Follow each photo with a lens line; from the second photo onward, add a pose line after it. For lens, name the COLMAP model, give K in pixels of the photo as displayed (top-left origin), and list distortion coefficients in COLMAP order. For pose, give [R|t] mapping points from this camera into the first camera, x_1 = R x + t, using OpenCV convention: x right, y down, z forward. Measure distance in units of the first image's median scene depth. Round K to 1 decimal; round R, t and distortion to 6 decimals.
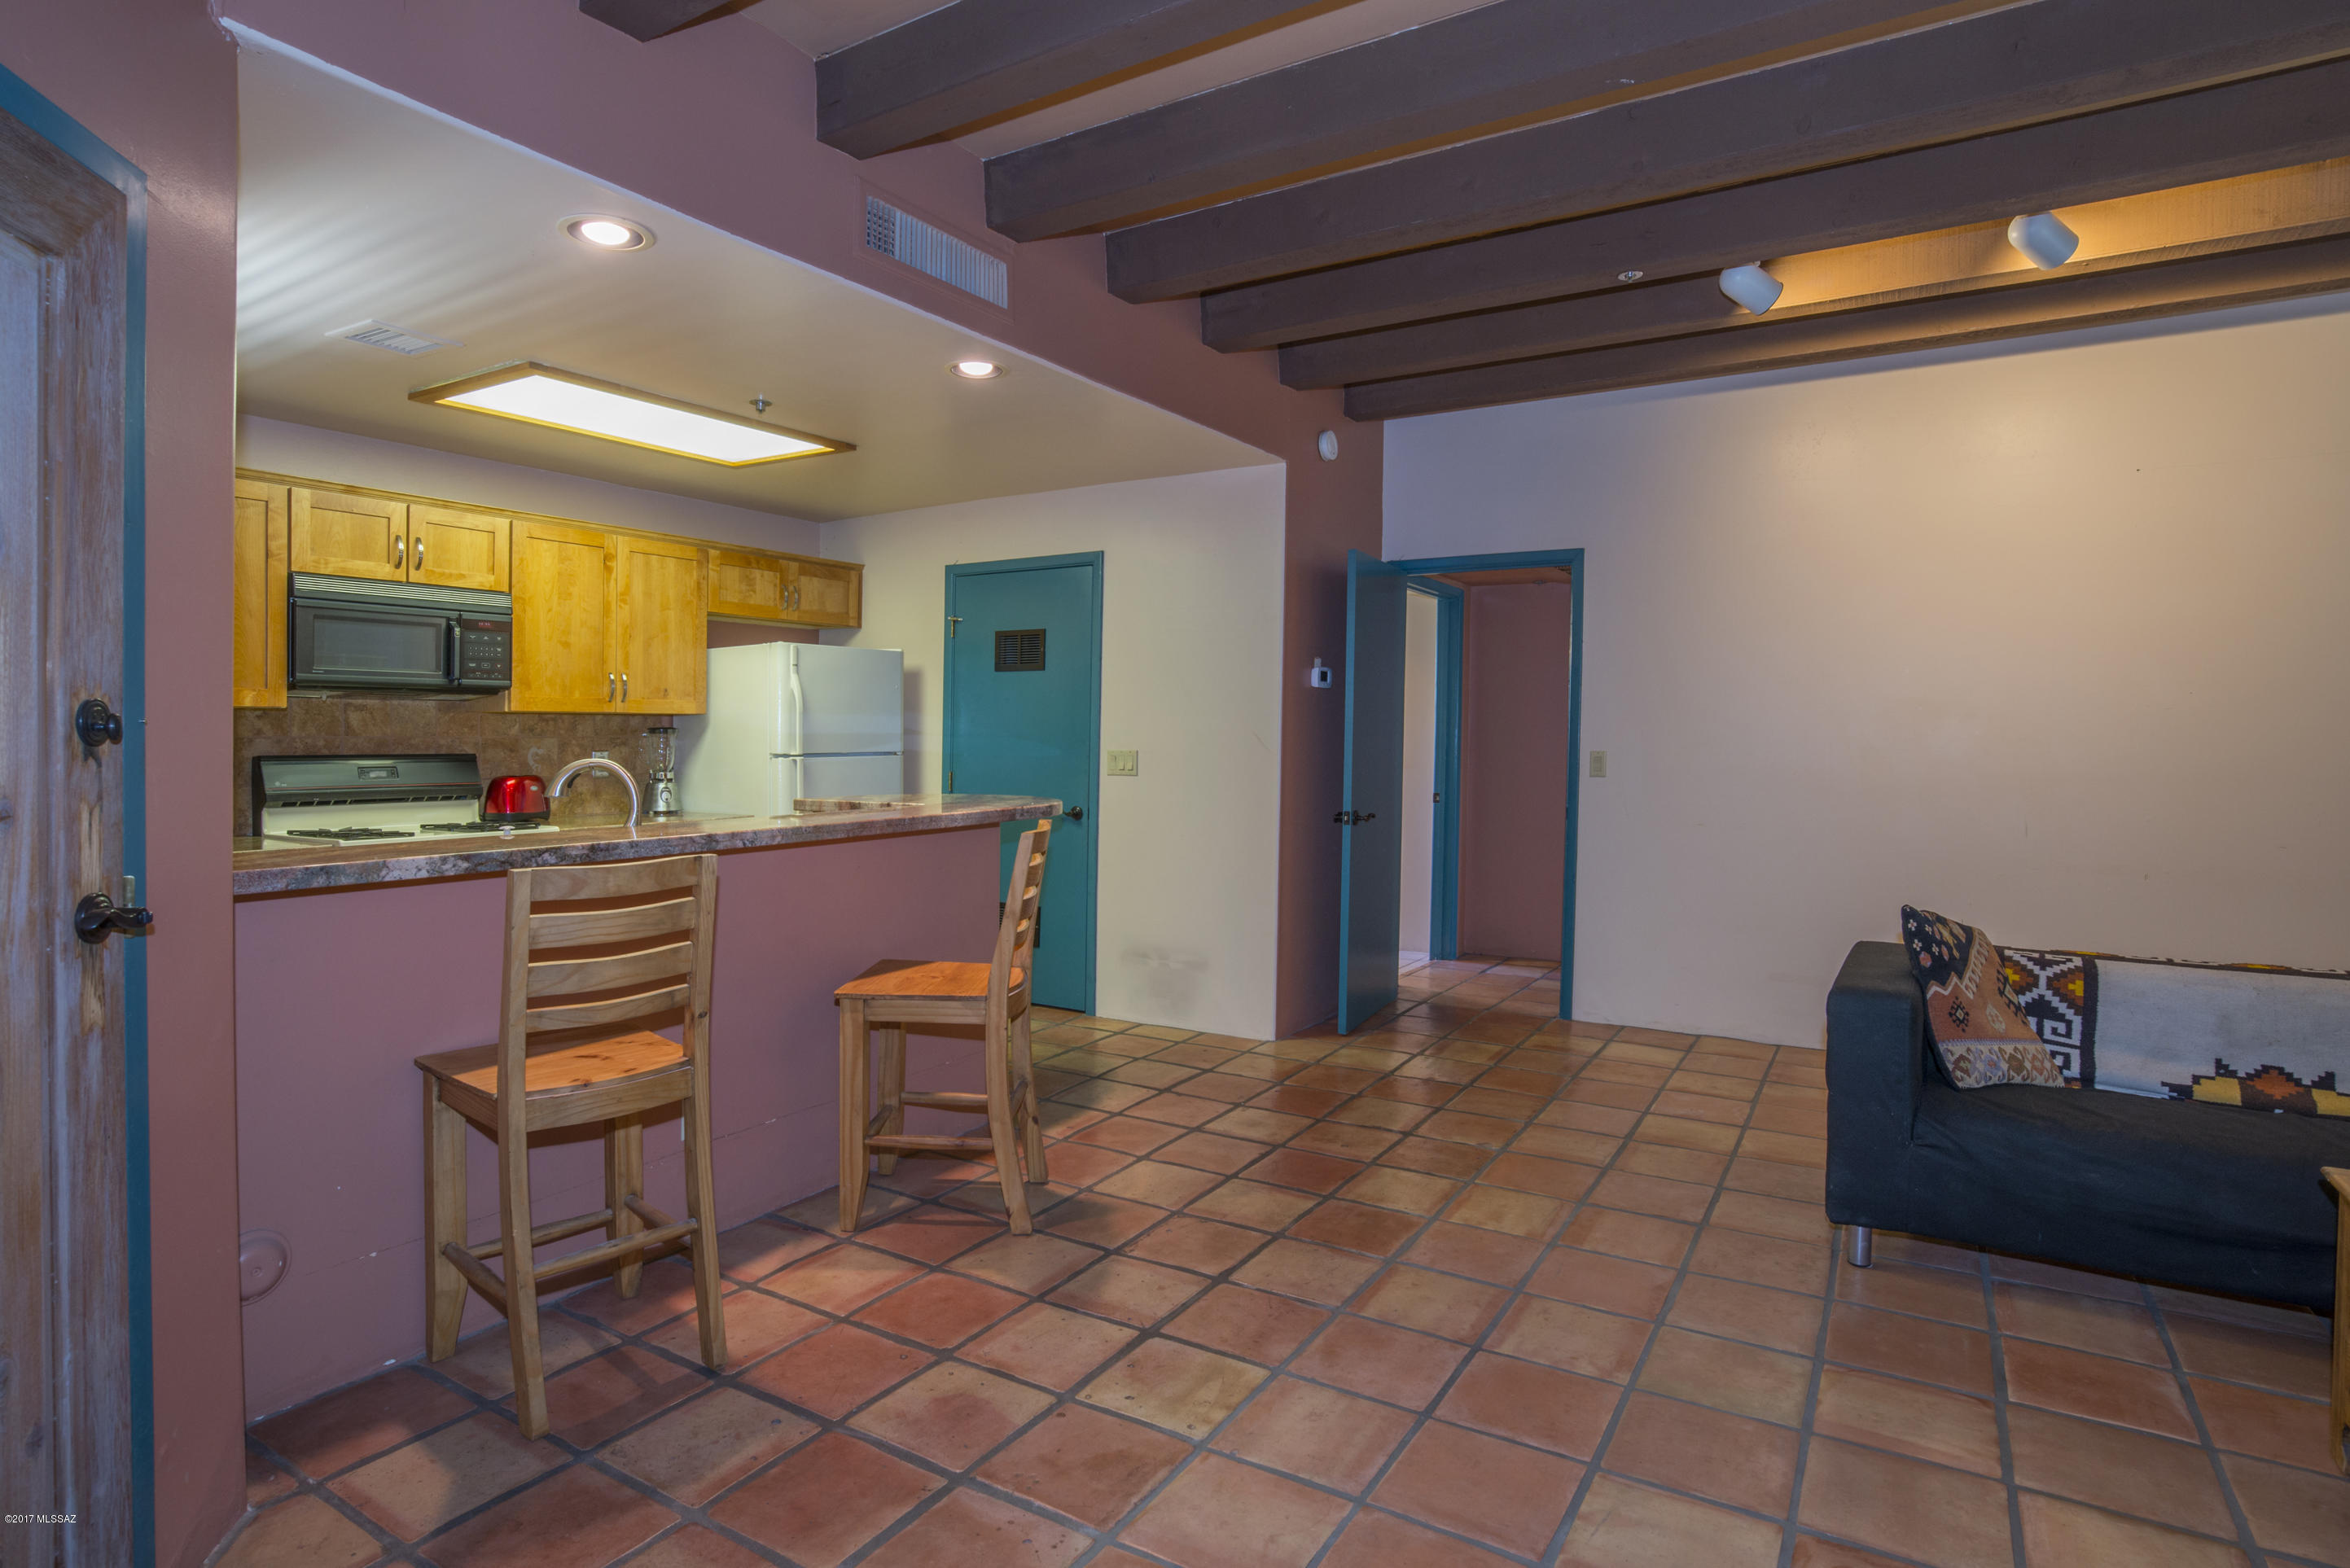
lens RADIAL K [[1237.7, 0, 1149.2], [0, 1237.7, 761.4], [0, 0, 1]] dist [-0.024368, 0.006402]
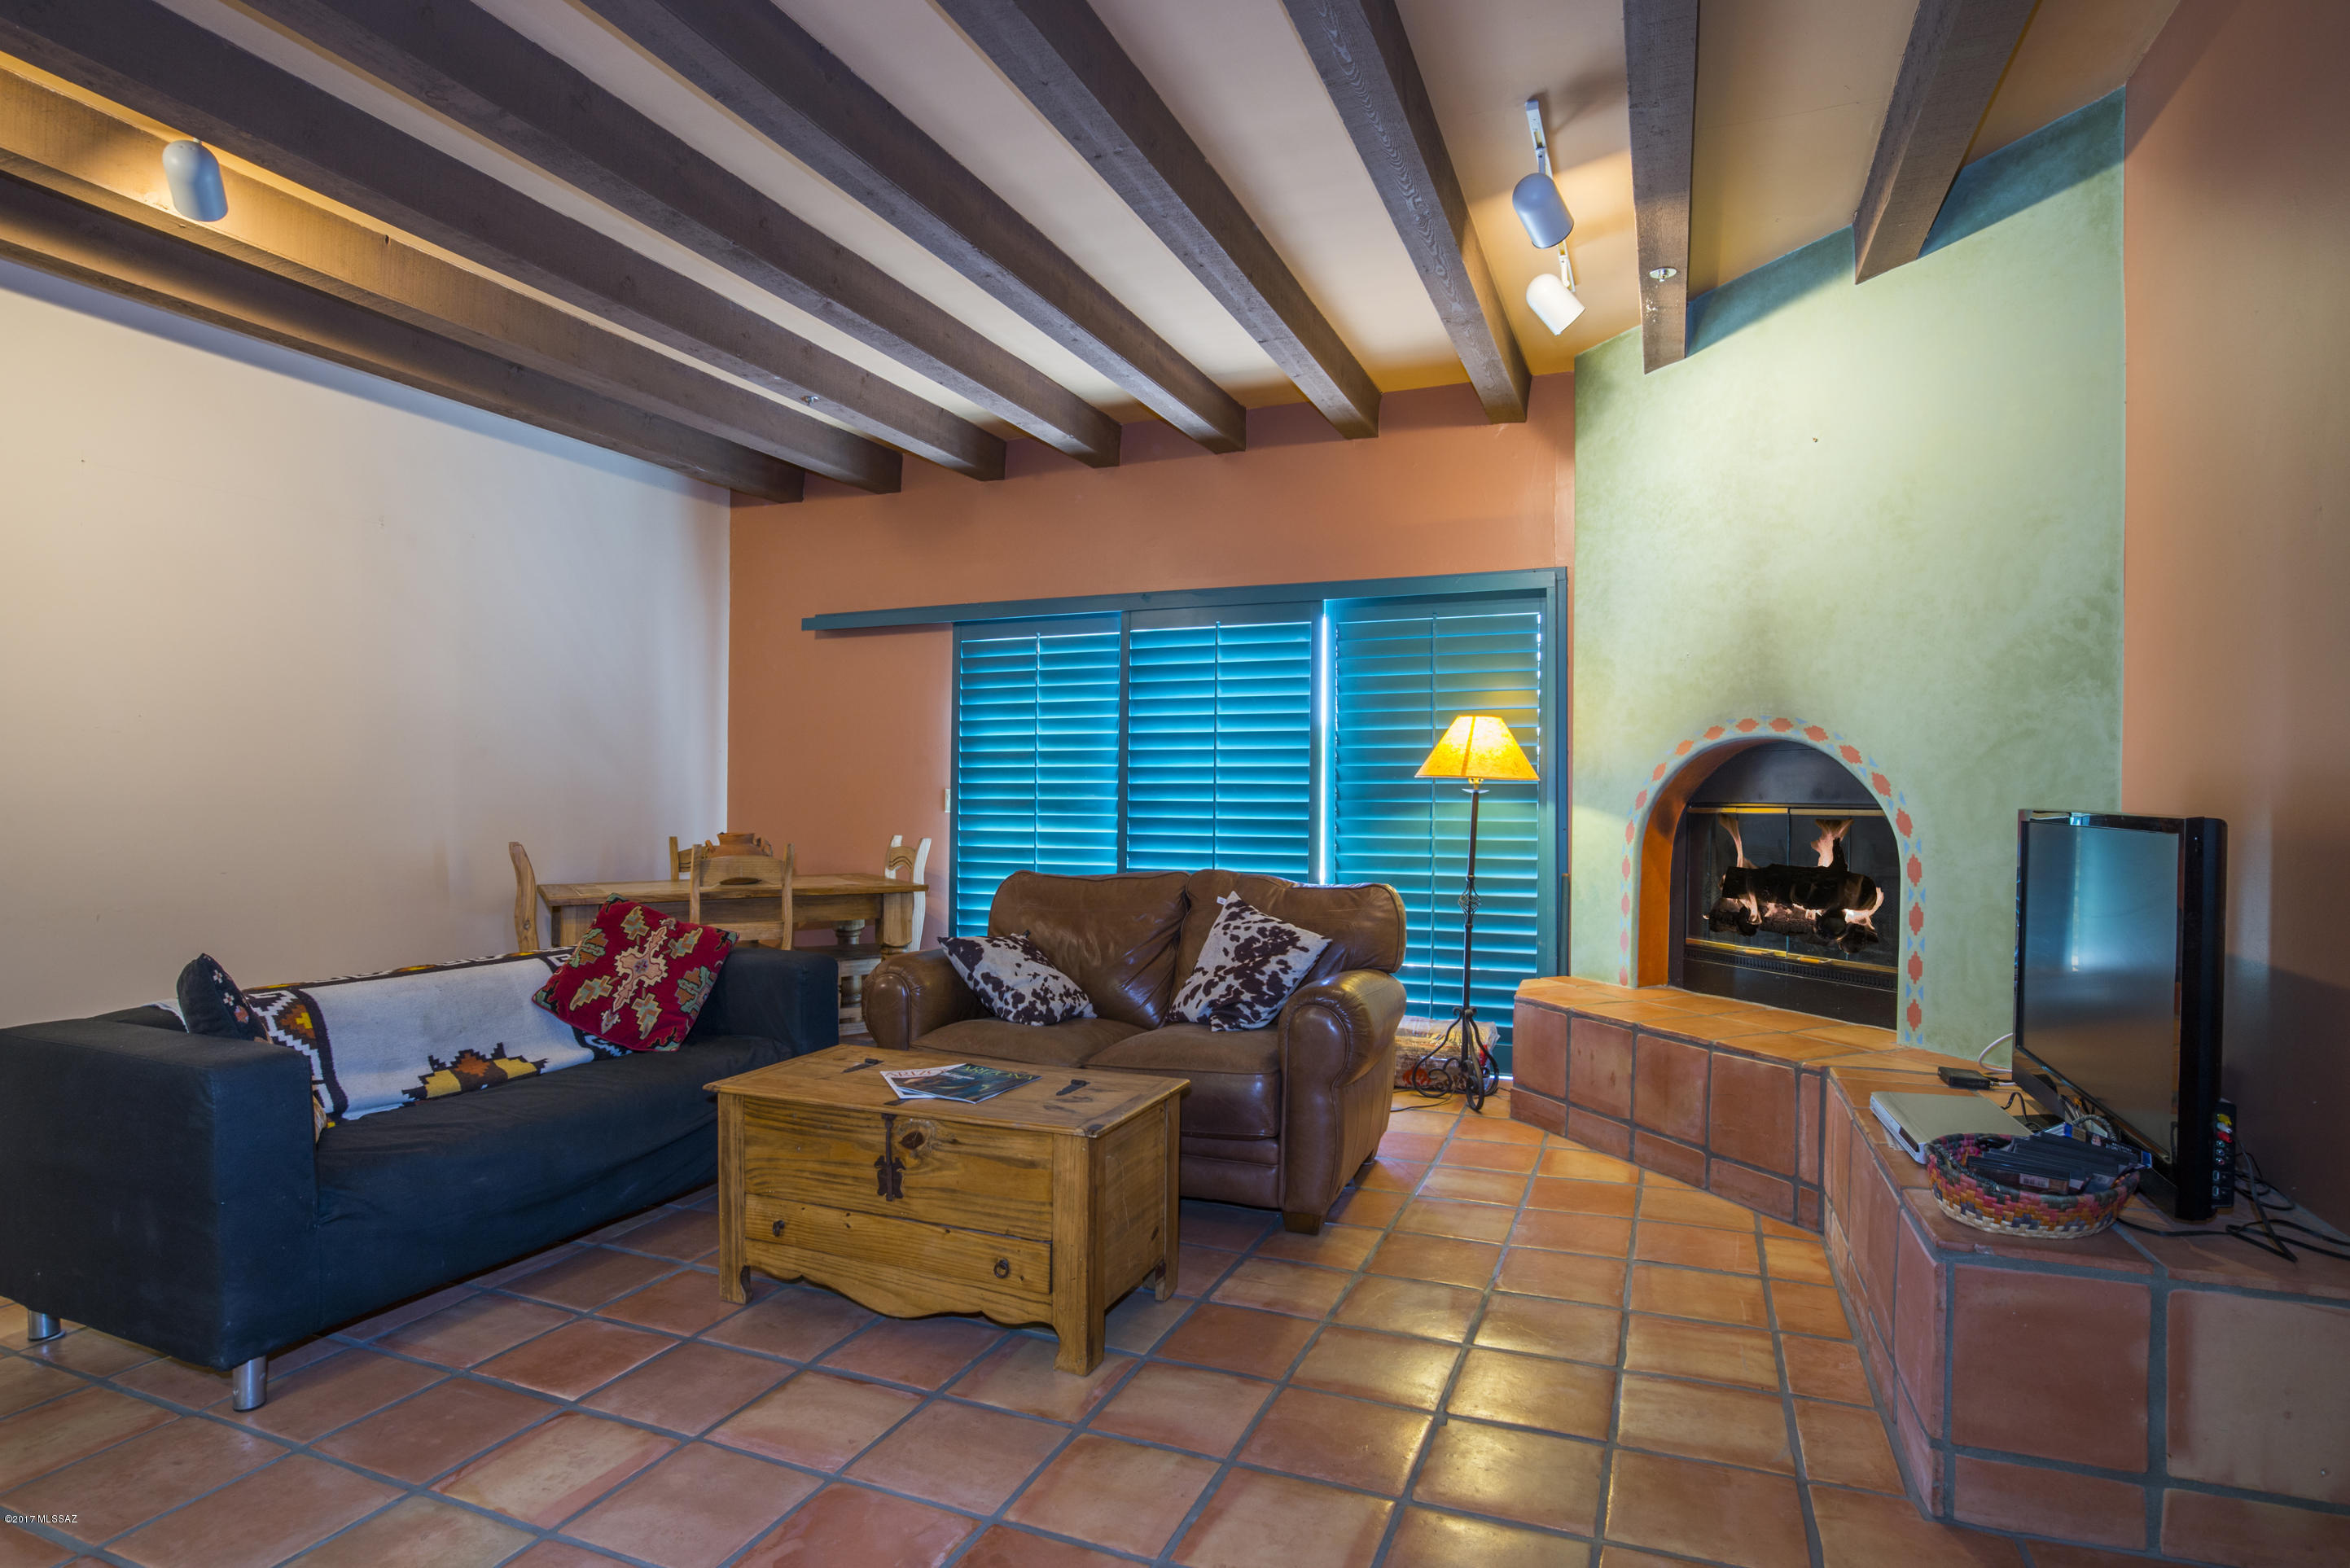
lens RADIAL K [[1237.7, 0, 1179.4], [0, 1237.7, 808.3], [0, 0, 1]] dist [-0.024368, 0.006402]
pose [[-0.161849, -0.010586, 0.986759, -0.224211], [0.023042, 0.999629, 0.014504, 0.020675], [-0.986547, 0.025084, -0.161545, 0.406263]]
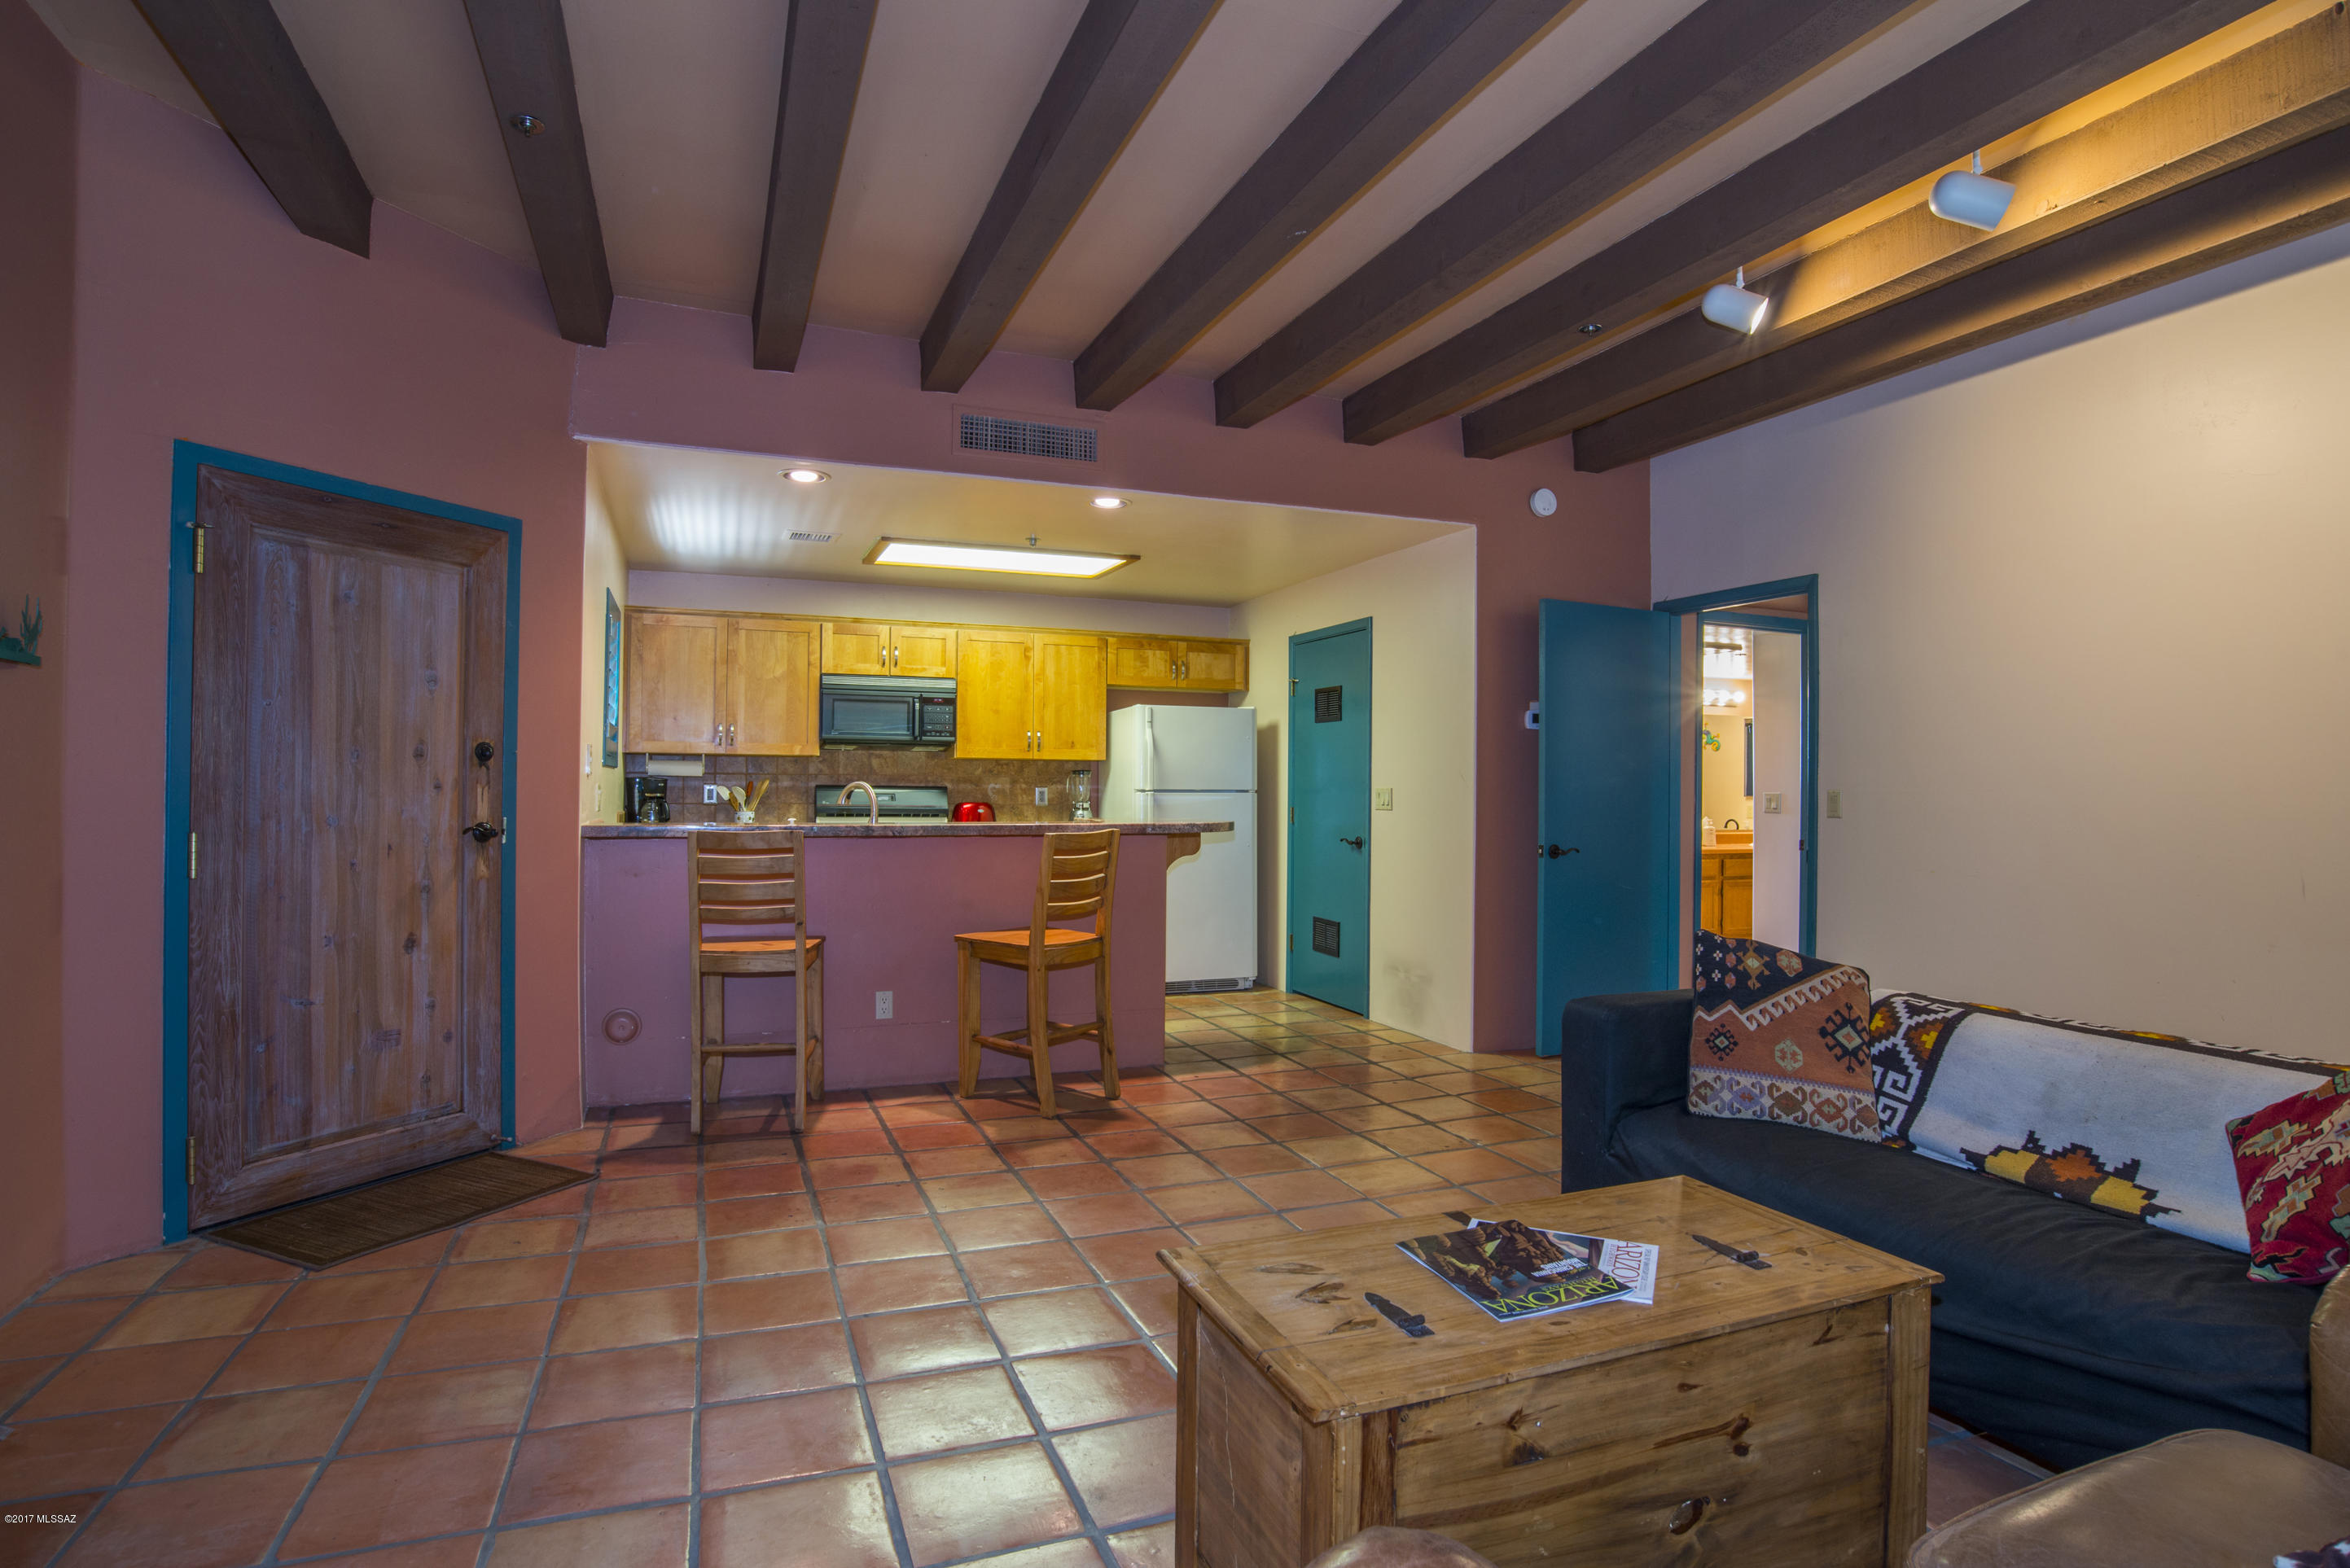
lens RADIAL K [[1237.7, 0, 1189.5], [0, 1237.7, 789.0], [0, 0, 1]] dist [-0.024368, 0.006402]
pose [[0.797224, 0.004274, -0.603668, 0.721378], [-0.021652, 0.999534, -0.021517, 0.028172], [0.603295, 0.030224, 0.796945, -0.034262]]
